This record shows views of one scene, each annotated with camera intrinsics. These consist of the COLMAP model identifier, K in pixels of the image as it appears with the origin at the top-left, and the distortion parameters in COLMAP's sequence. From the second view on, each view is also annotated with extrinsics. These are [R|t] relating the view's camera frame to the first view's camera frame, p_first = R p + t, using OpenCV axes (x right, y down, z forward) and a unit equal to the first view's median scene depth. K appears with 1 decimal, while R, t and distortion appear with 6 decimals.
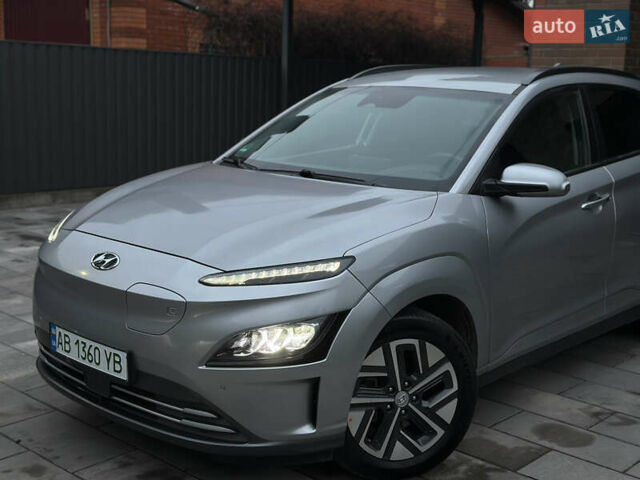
lens RADIAL K [[886.3, 0, 318.0], [0, 886.3, 238.9], [0, 0, 1]] dist [0.140723, 0.000000]
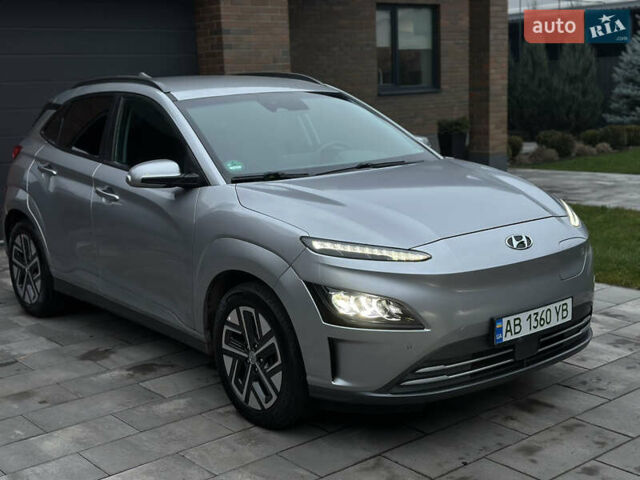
lens RADIAL K [[886.3, 0, 319.6], [0, 886.3, 240.9], [0, 0, 1]] dist [0.140723, 0.000000]
pose [[0.122331, -0.210567, 0.969895, -1.349243], [0.221794, 0.958321, 0.180080, -0.234525], [-0.967390, 0.193087, 0.163935, 1.032174]]
